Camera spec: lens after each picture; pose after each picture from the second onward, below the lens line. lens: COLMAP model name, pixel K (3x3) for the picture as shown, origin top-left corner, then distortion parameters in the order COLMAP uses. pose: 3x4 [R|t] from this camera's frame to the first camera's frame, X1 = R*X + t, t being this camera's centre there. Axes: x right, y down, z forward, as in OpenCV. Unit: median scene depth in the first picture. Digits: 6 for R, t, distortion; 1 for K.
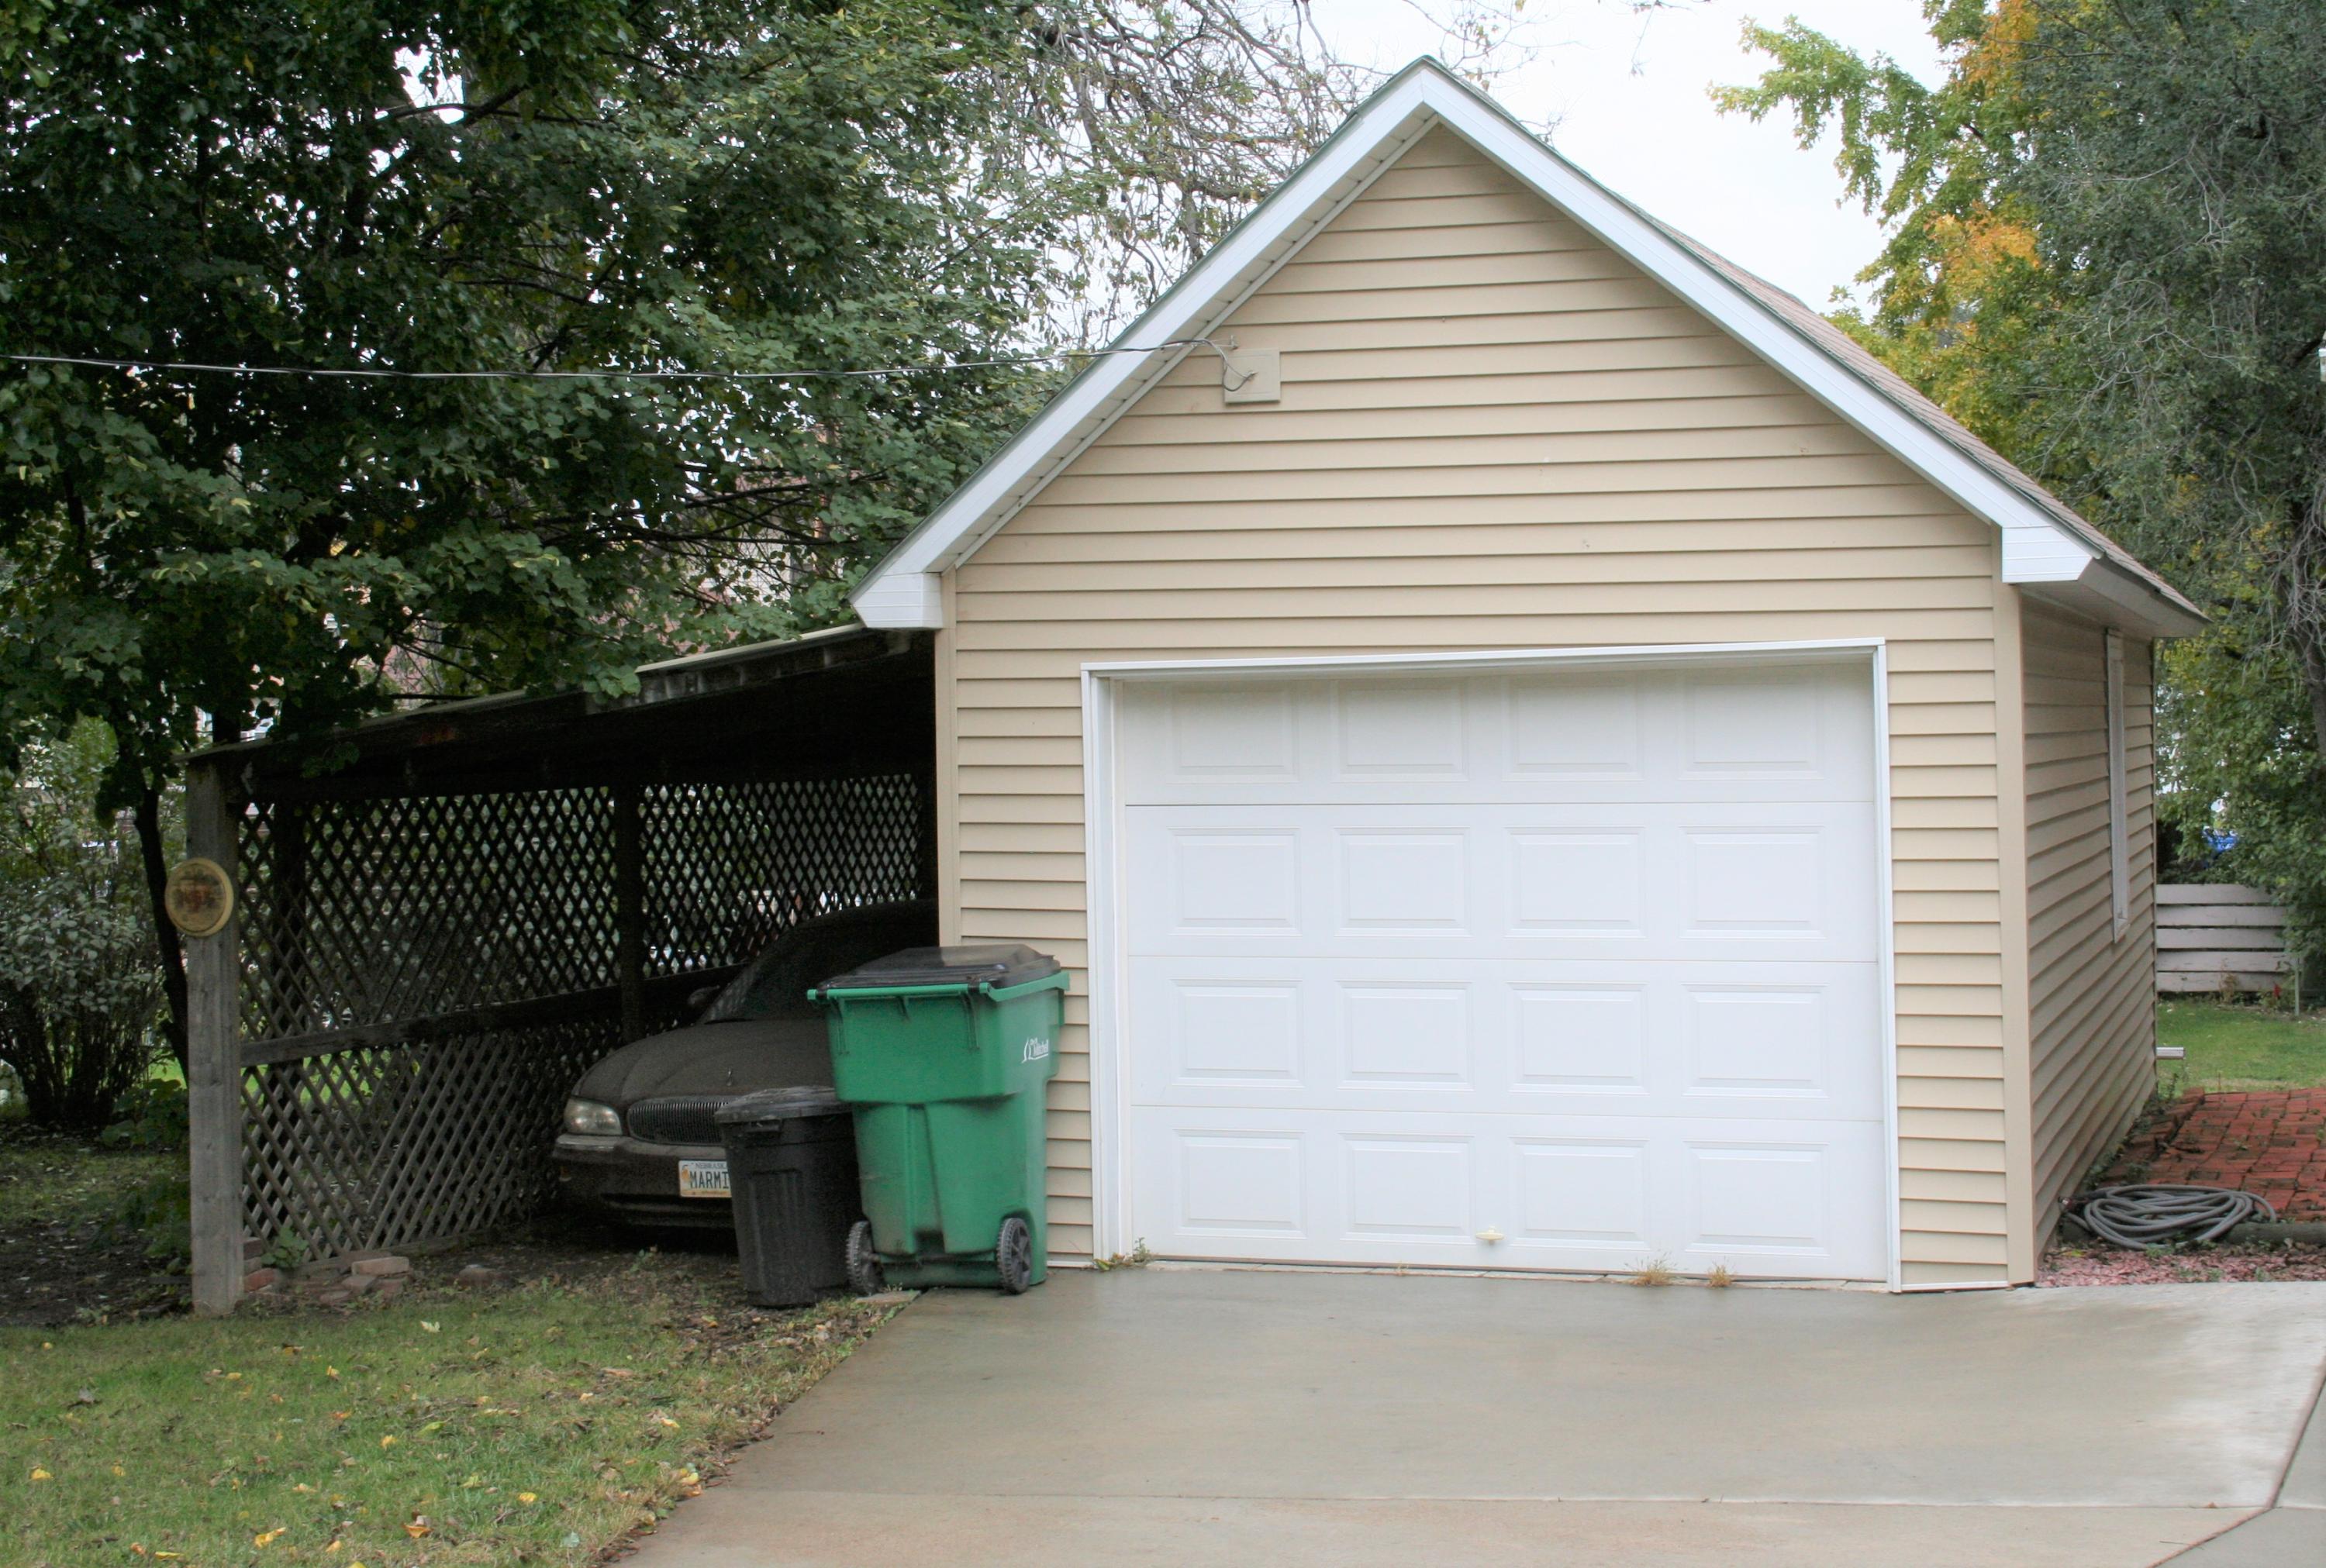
lens RADIAL K [[3395.5, 0, 1165.9], [0, 3395.5, 784.7], [0, 0, 1]] dist [-0.009180, 0.000000]
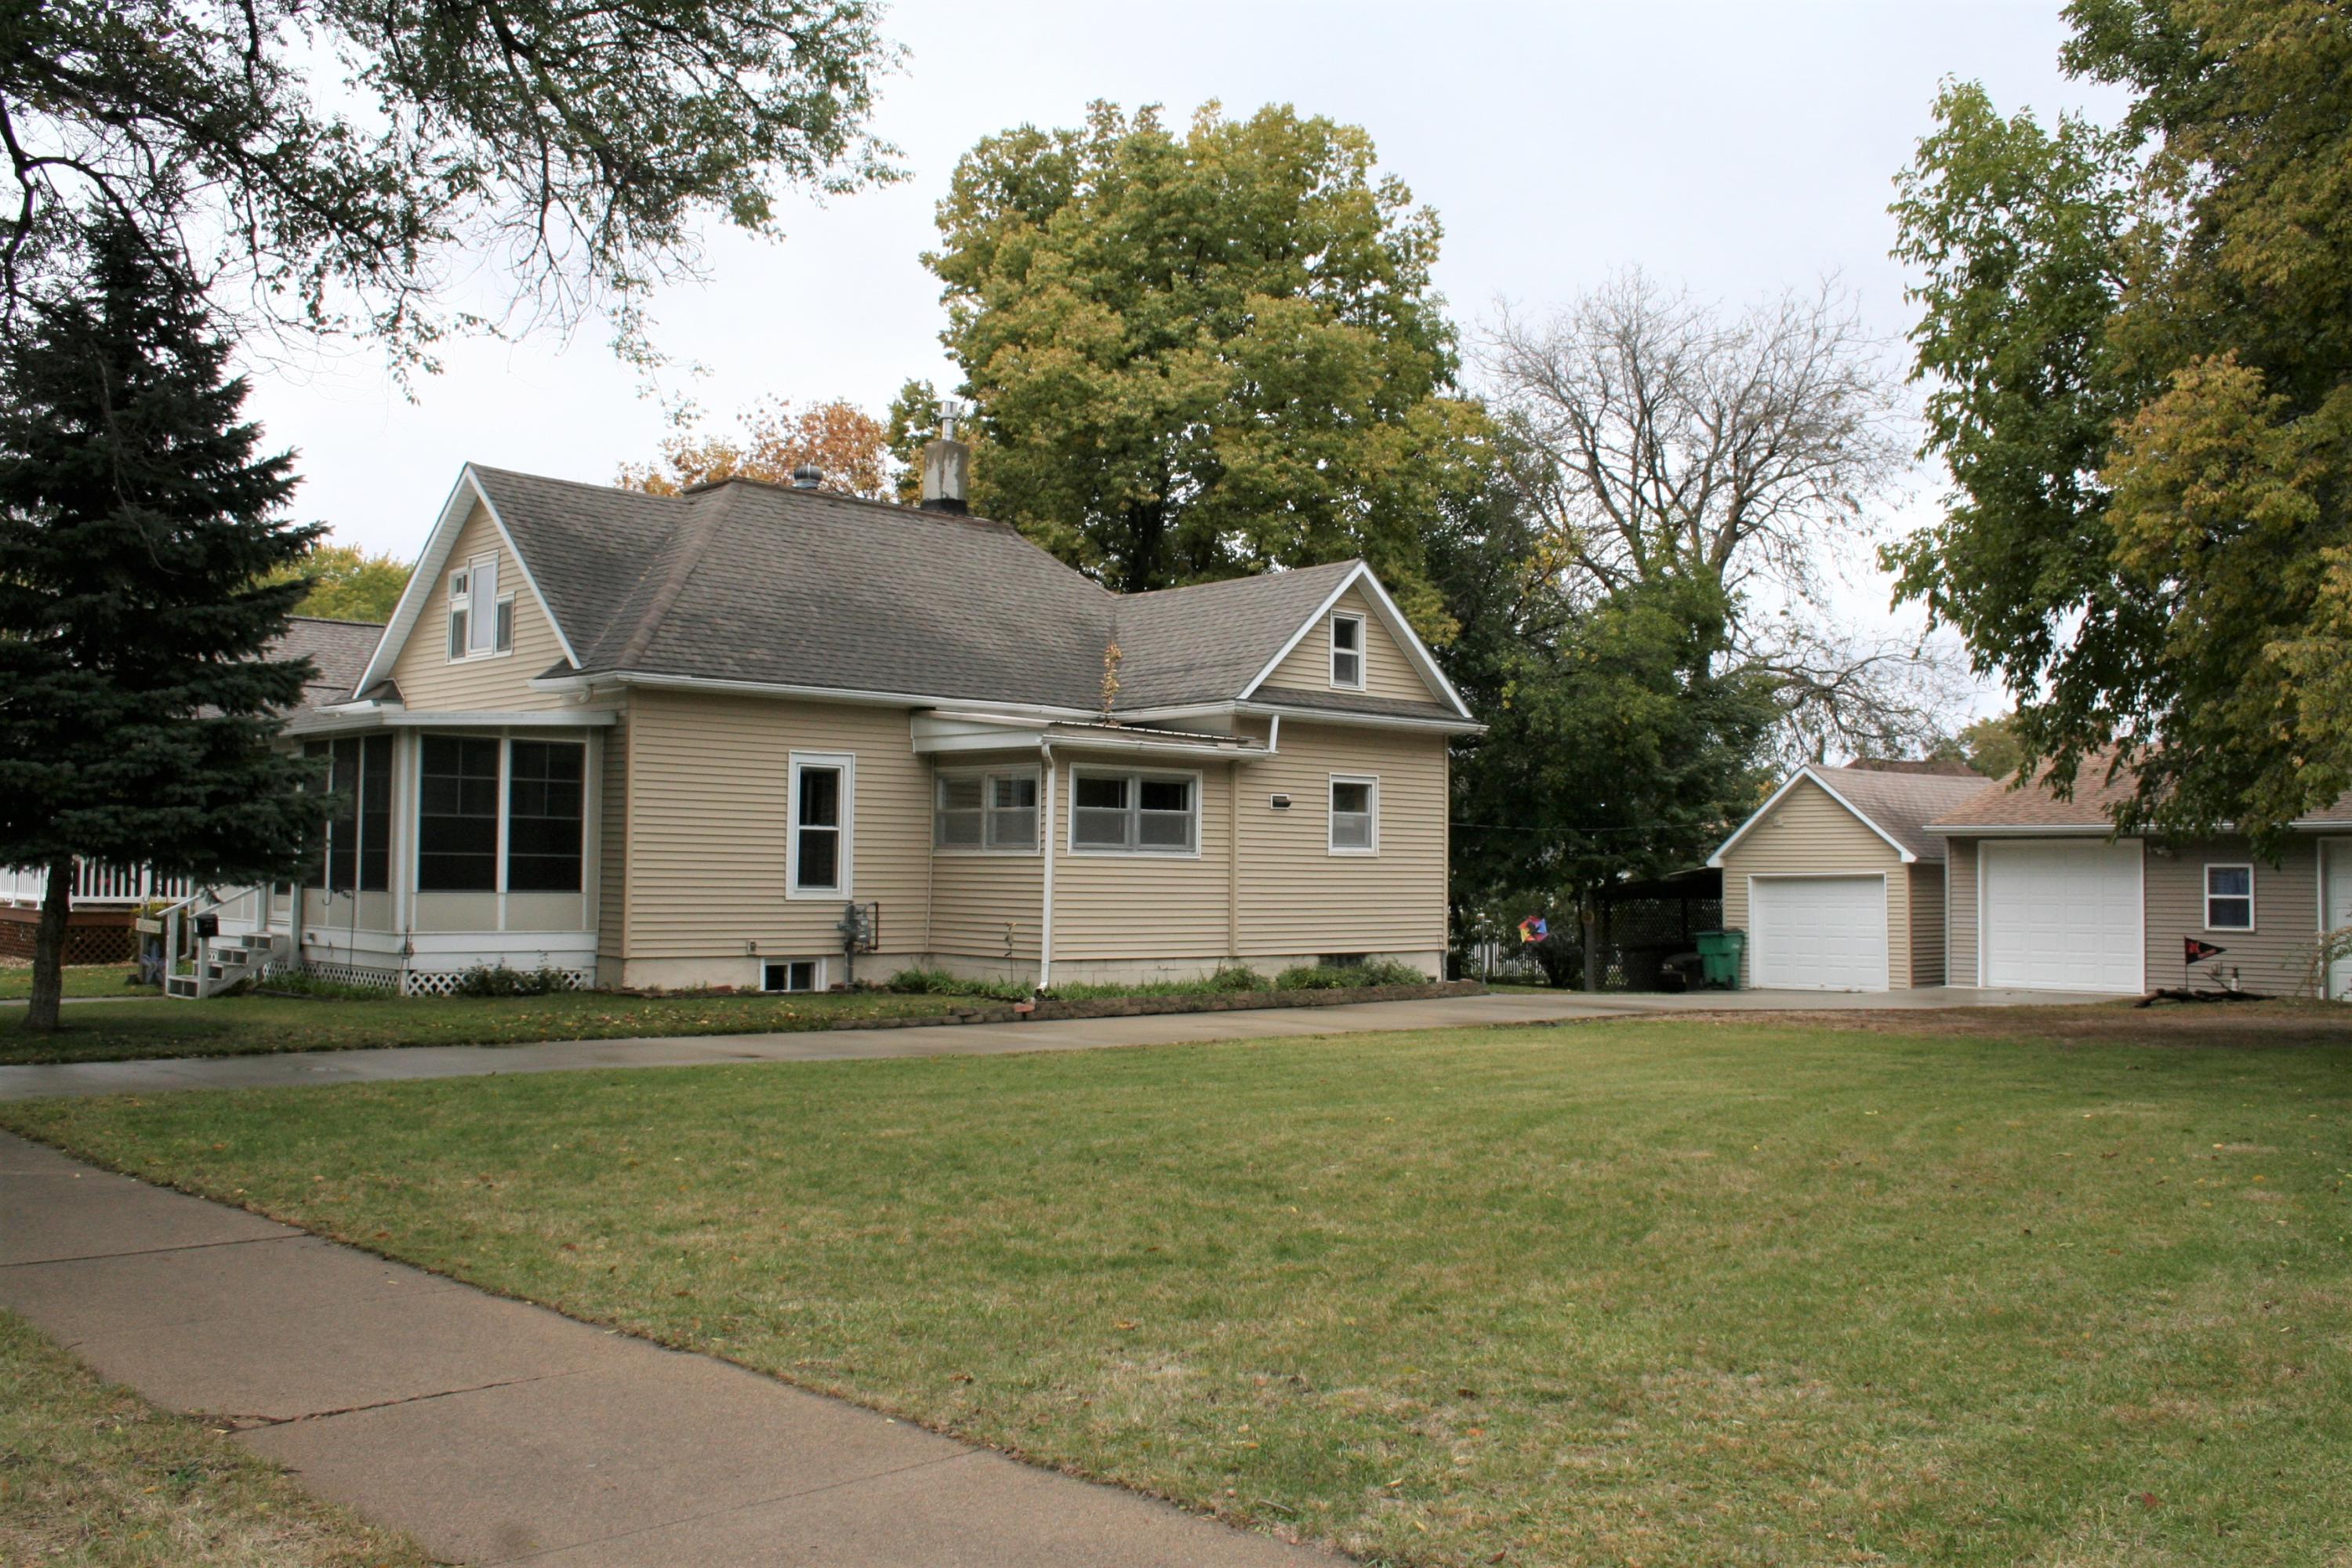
lens RADIAL K [[2339.2, 0, 1177.7], [0, 2339.2, 787.3], [0, 0, 1]] dist [-0.008443, 0.000000]
pose [[0.882073, -0.010002, -0.471007, 0.923736], [-0.016900, 0.998459, -0.052851, 0.036429], [0.470810, 0.054579, 0.880545, -2.680142]]
